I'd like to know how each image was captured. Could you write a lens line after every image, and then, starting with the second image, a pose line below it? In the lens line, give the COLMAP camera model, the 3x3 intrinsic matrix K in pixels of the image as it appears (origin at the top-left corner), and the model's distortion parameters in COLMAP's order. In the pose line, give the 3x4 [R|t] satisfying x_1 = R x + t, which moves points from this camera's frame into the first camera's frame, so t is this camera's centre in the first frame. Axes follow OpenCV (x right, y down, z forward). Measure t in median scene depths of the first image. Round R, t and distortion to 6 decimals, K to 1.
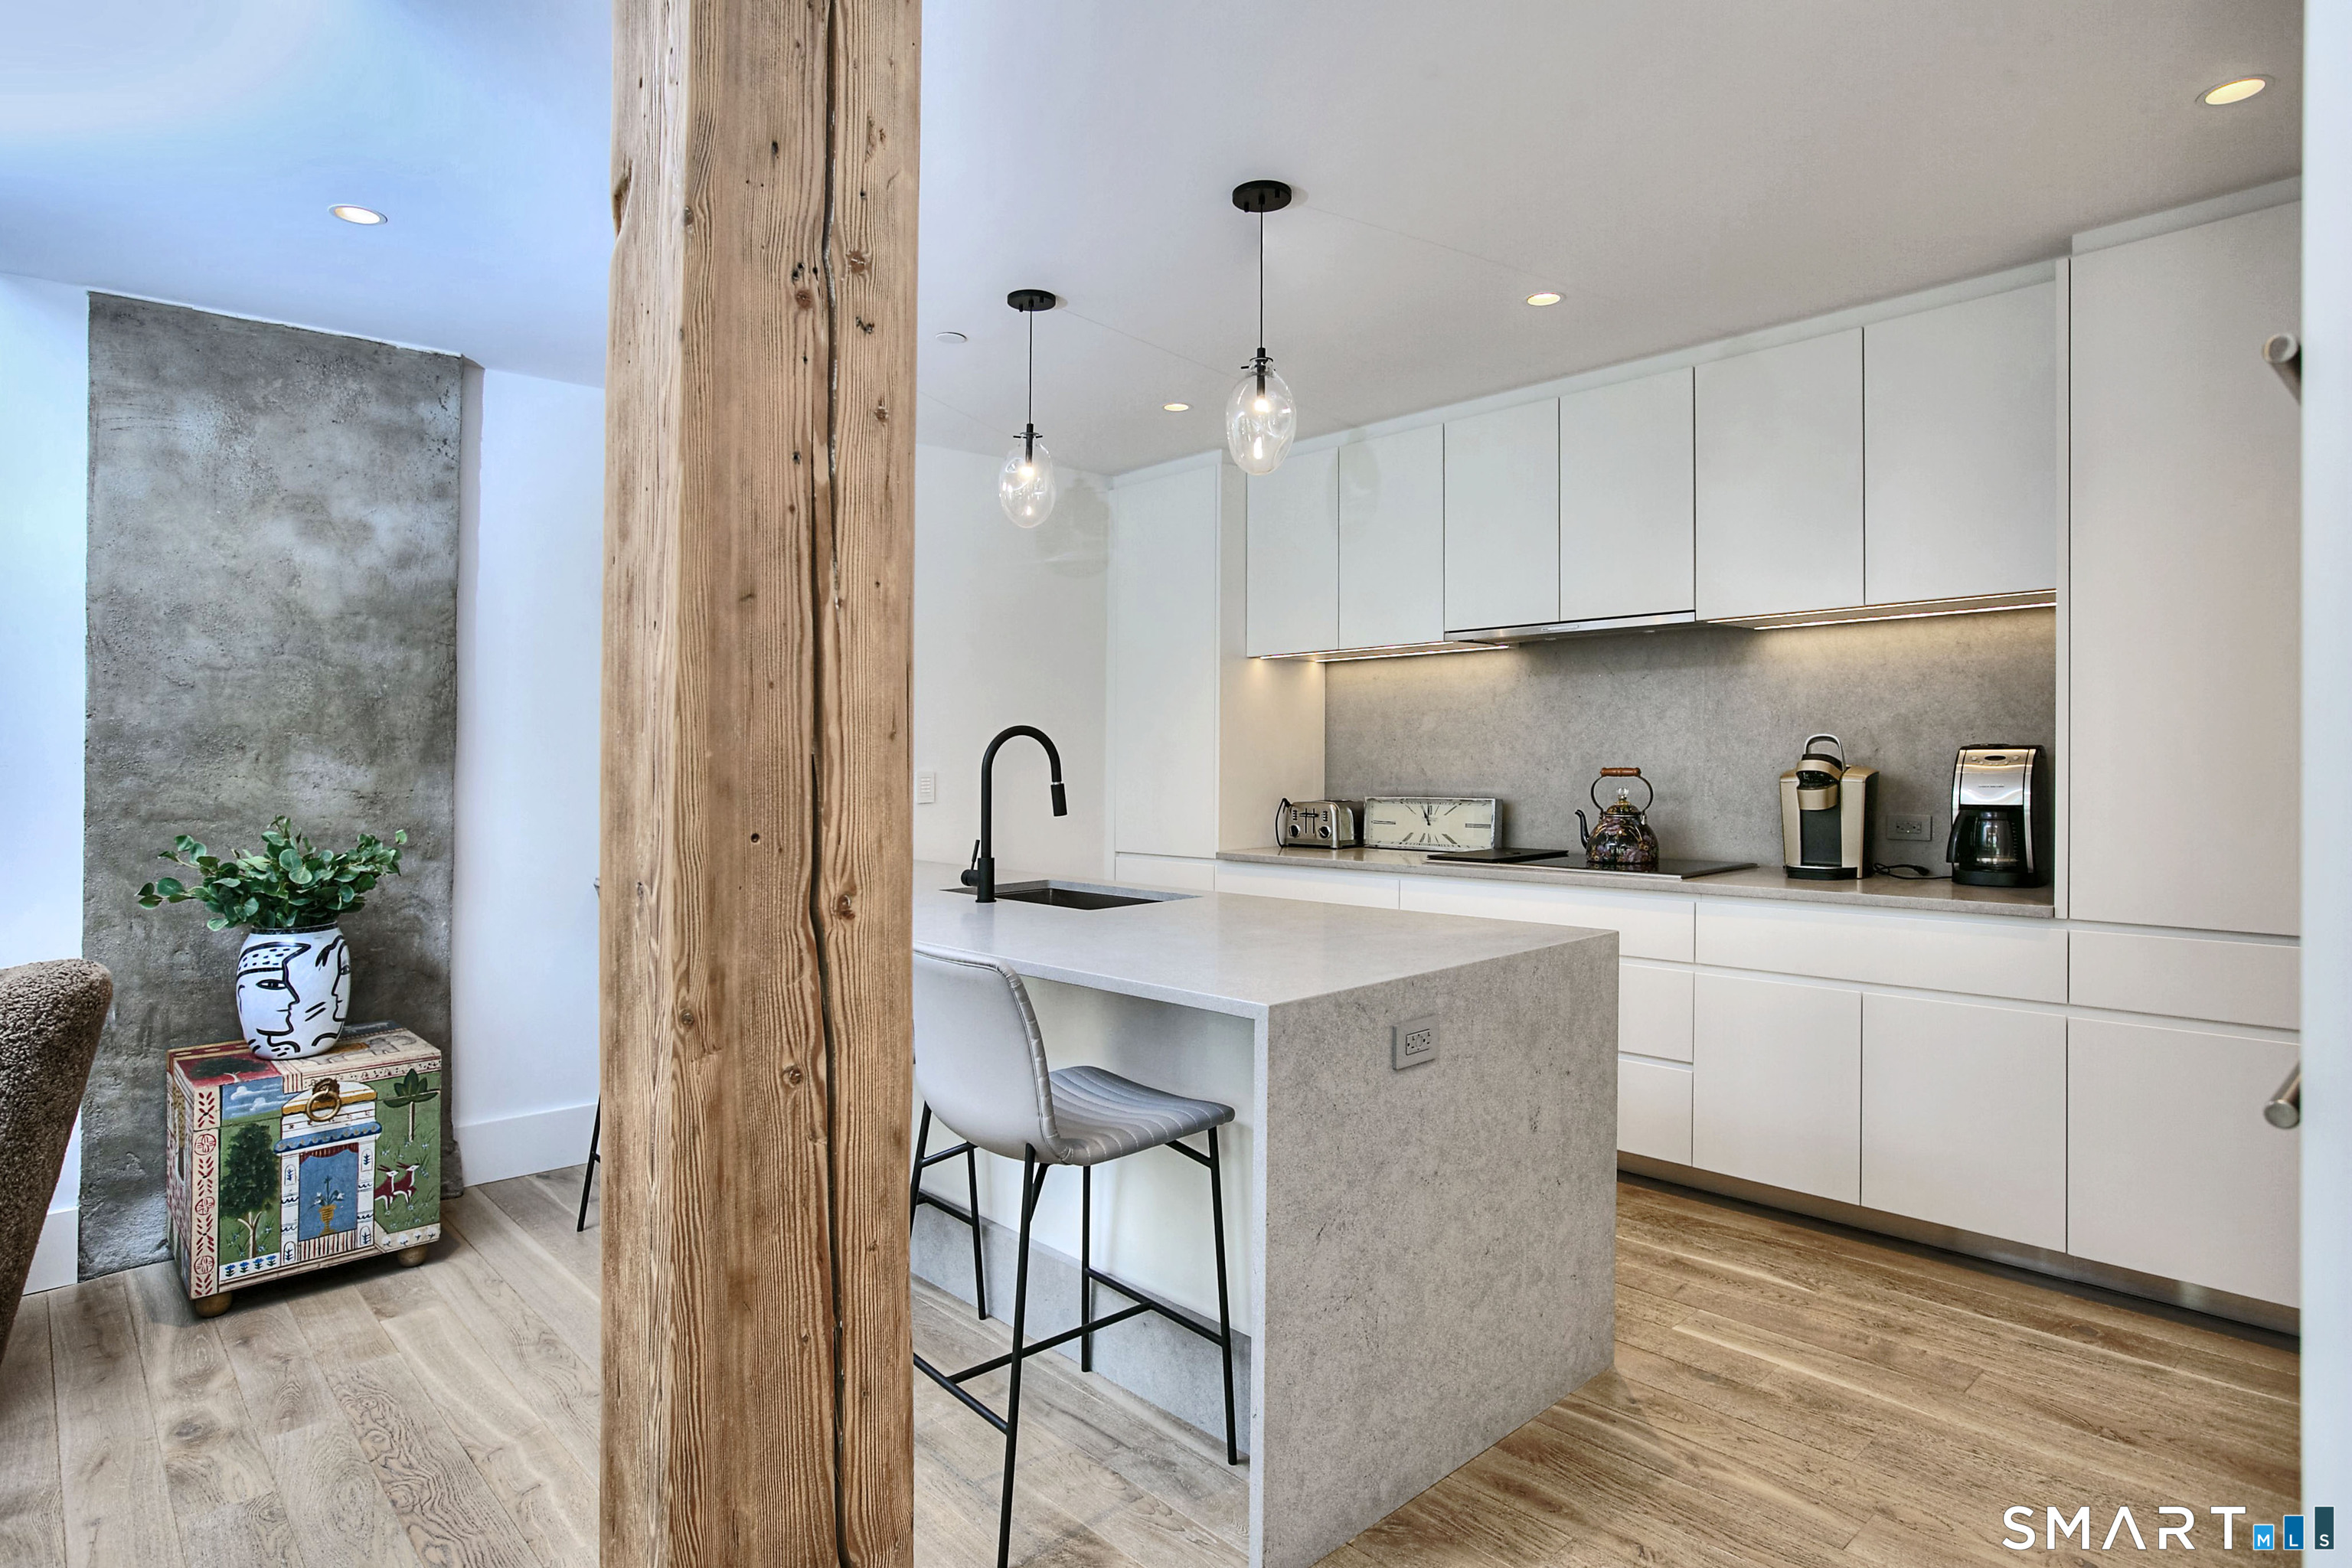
lens RADIAL K [[1307.3, 0, 1069.2], [0, 1307.3, 725.9], [0, 0, 1]] dist [-0.018833, 0.015876]
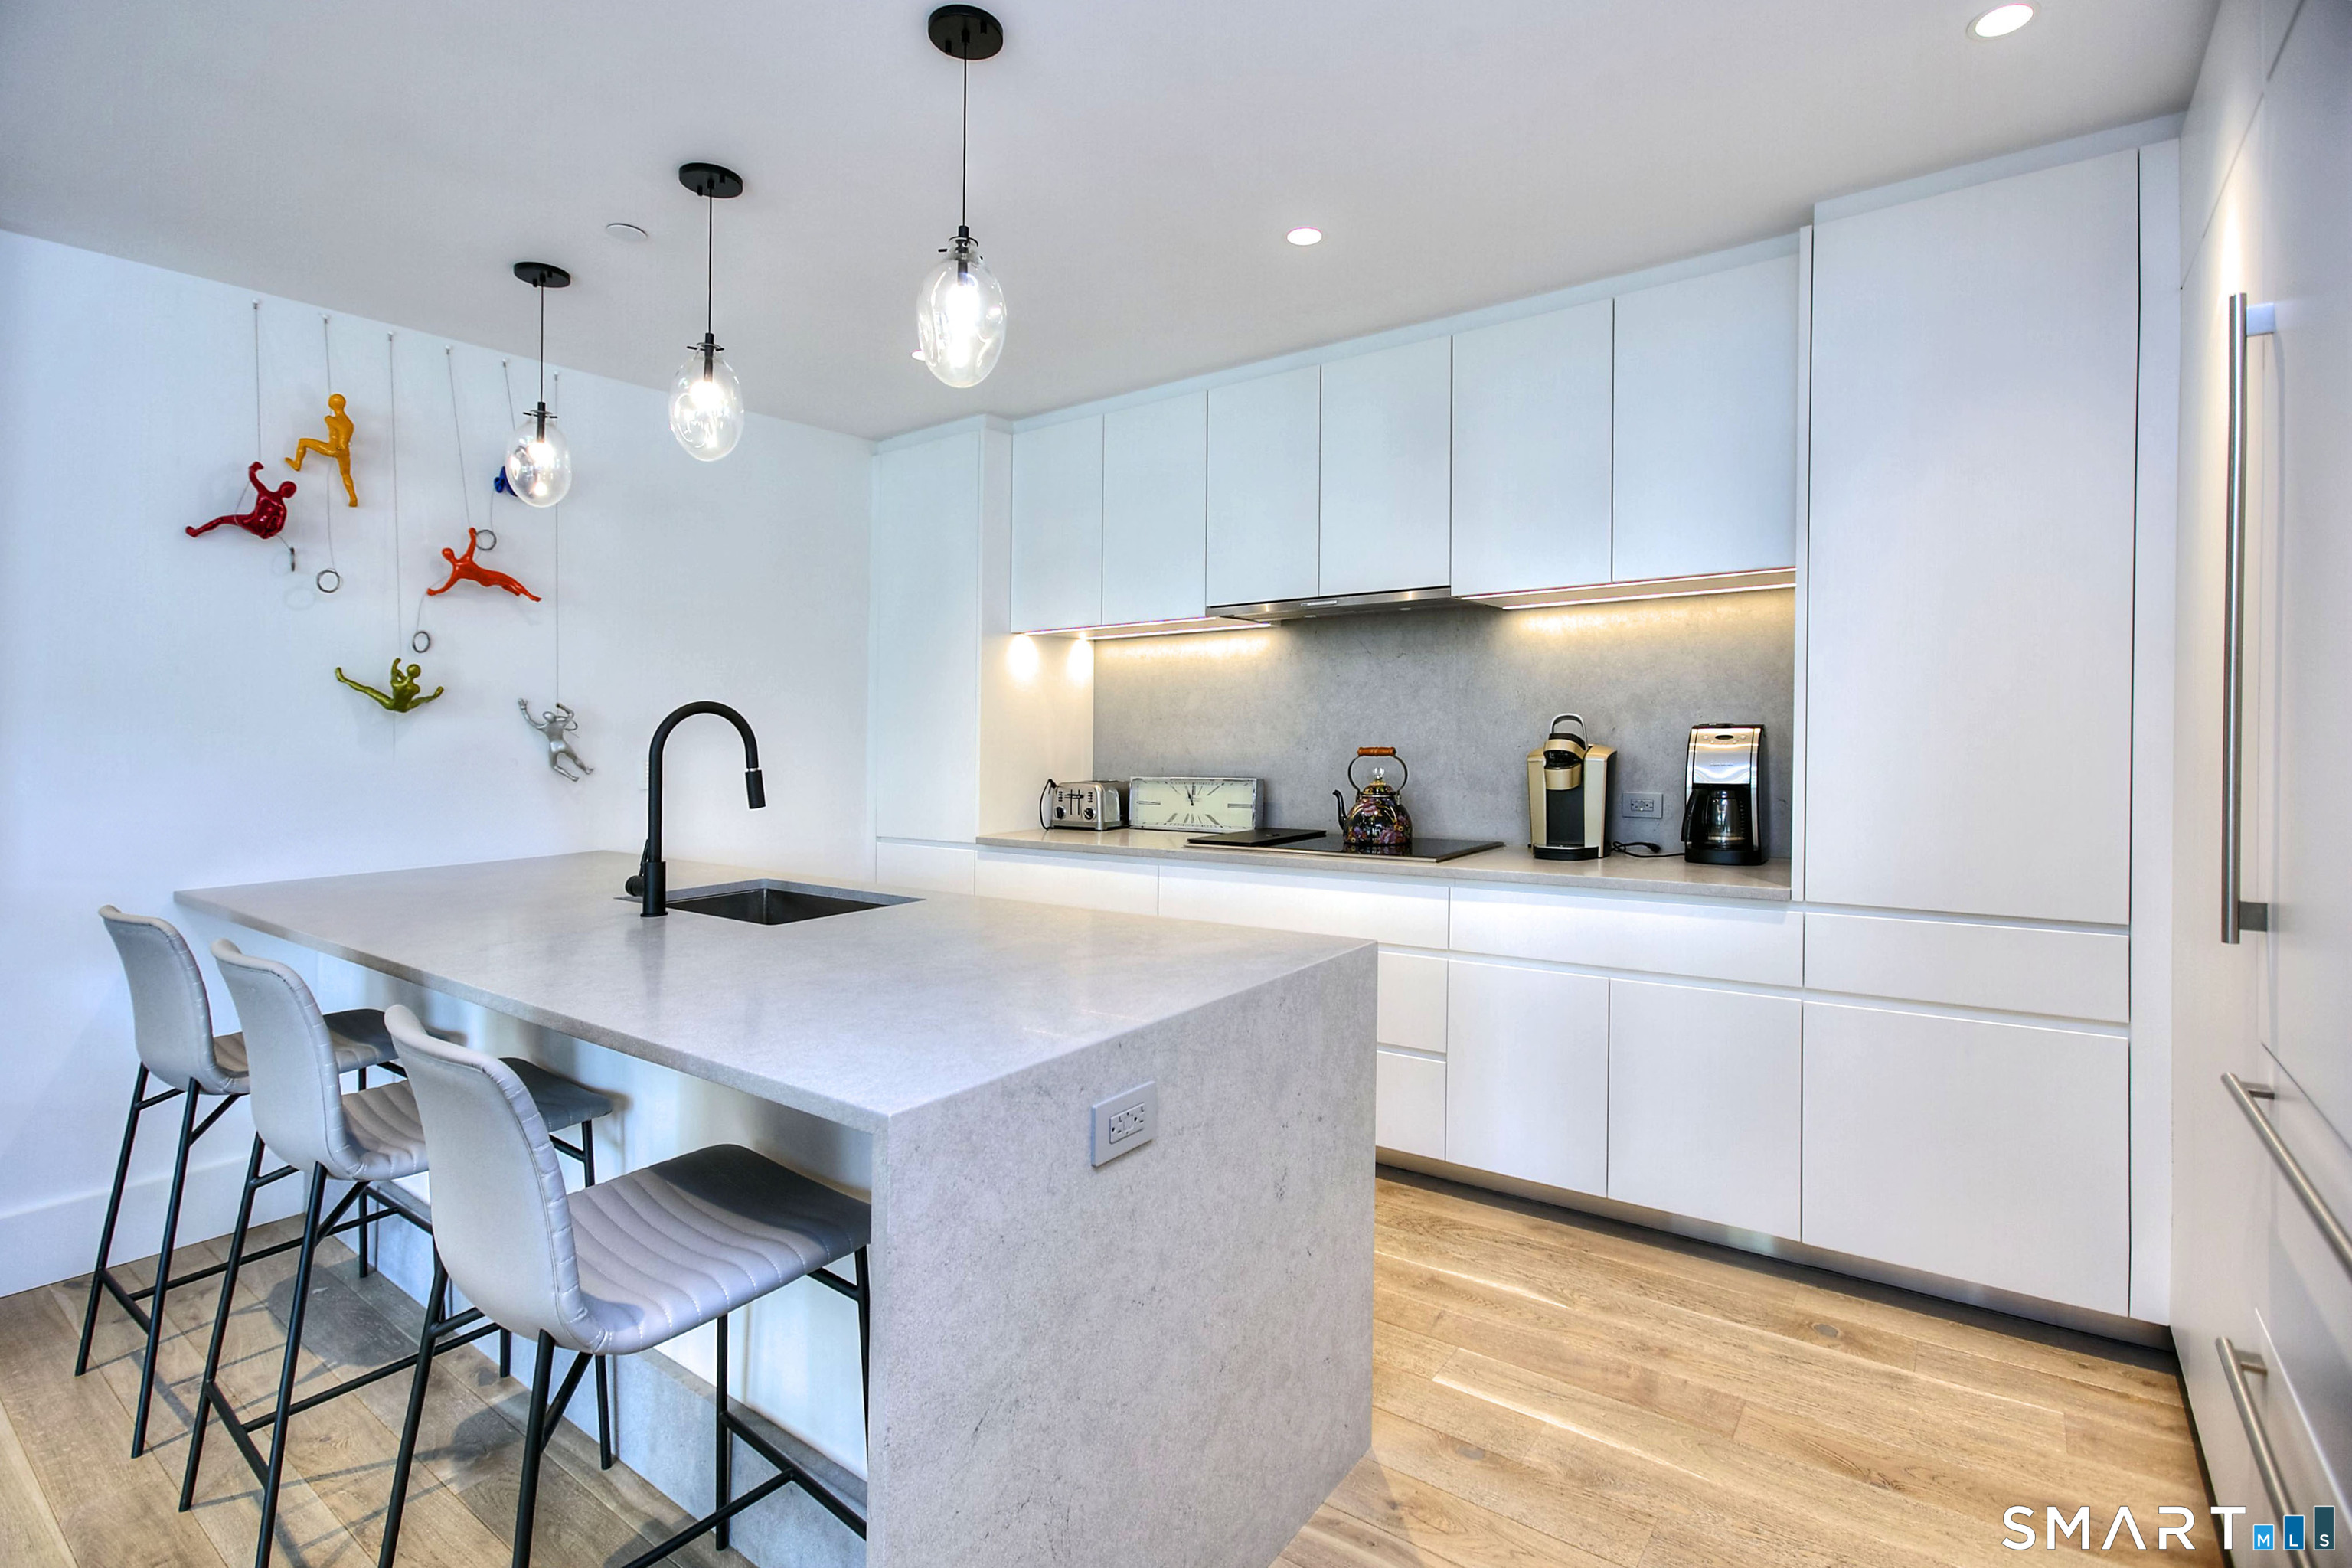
lens RADIAL K [[1161.4, 0, 1170.3], [0, 1161.4, 728.2], [0, 0, 1]] dist [0.000619, -0.000919]
pose [[0.973944, -0.000788, 0.226787, 0.085915], [-0.003296, 0.999839, 0.017631, 0.003179], [-0.226764, -0.017919, 0.973785, 0.215452]]
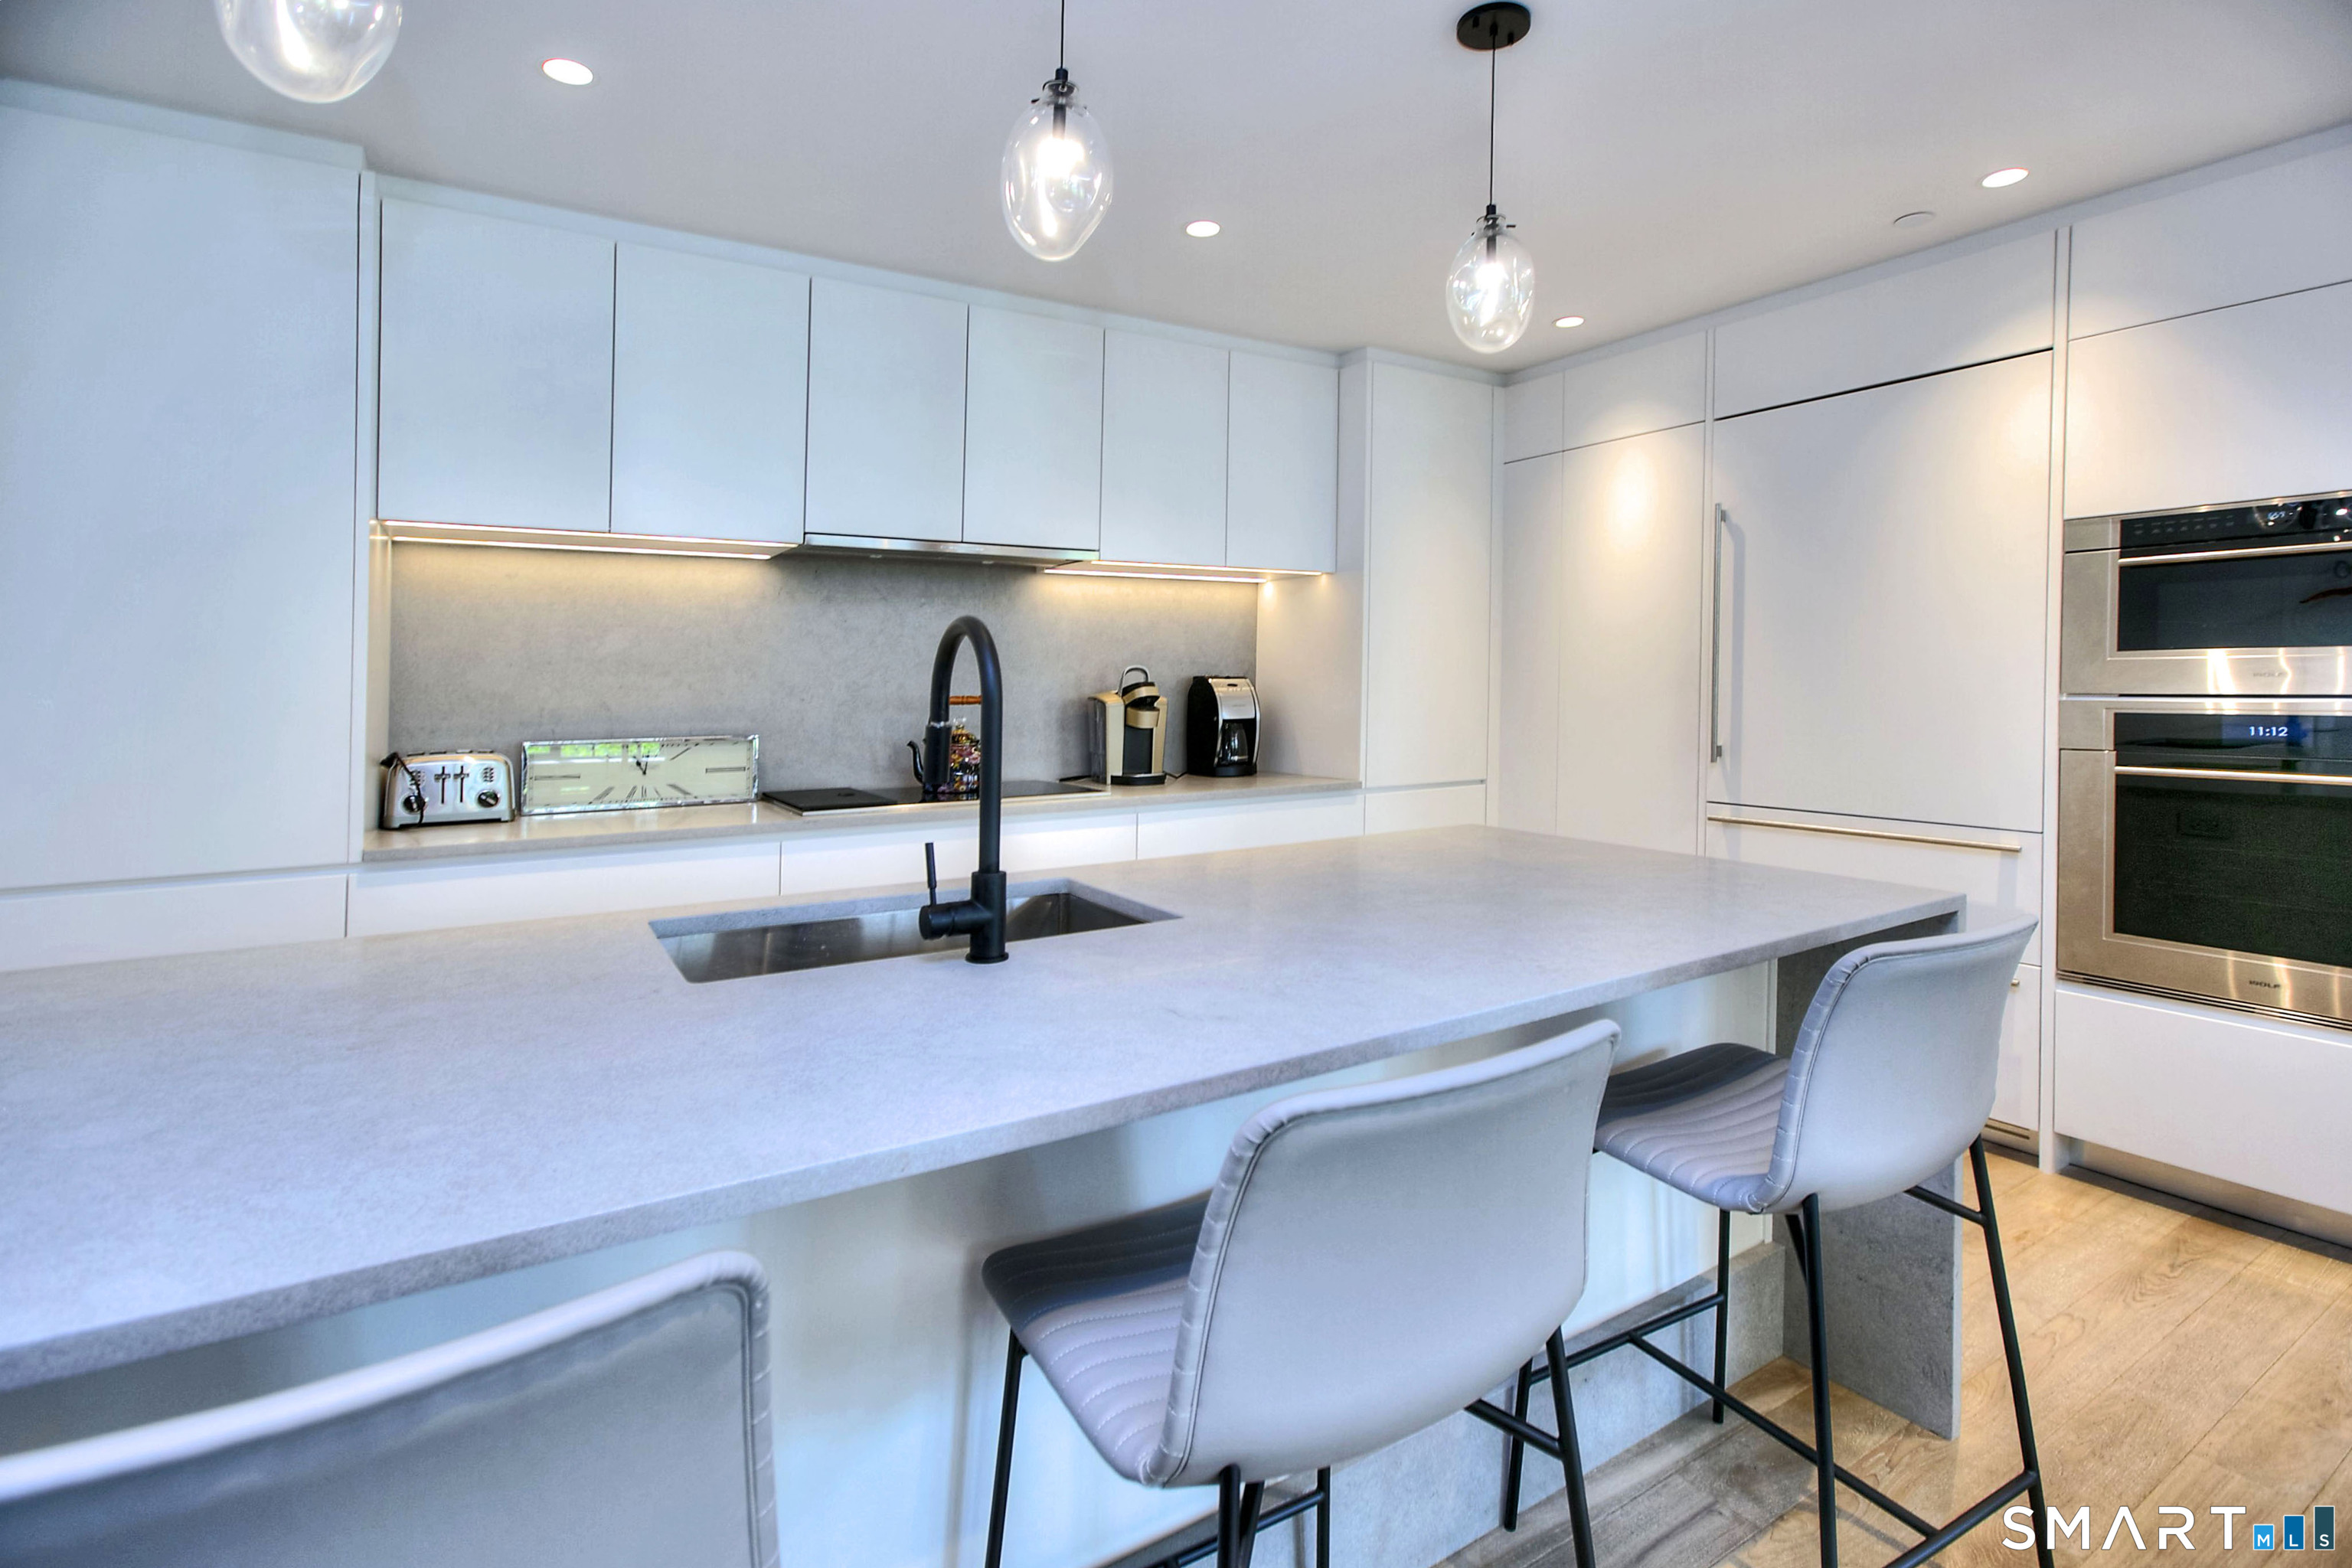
lens RADIAL K [[1077.6, 0, 1299.9], [0, 1077.6, 656.4], [0, 0, 1]] dist [-0.024381, 0.006144]
pose [[0.089783, 0.032662, 0.995426, -0.448488], [-0.018465, 0.999345, -0.031126, 0.027461], [-0.995790, -0.015586, 0.090327, 0.809761]]
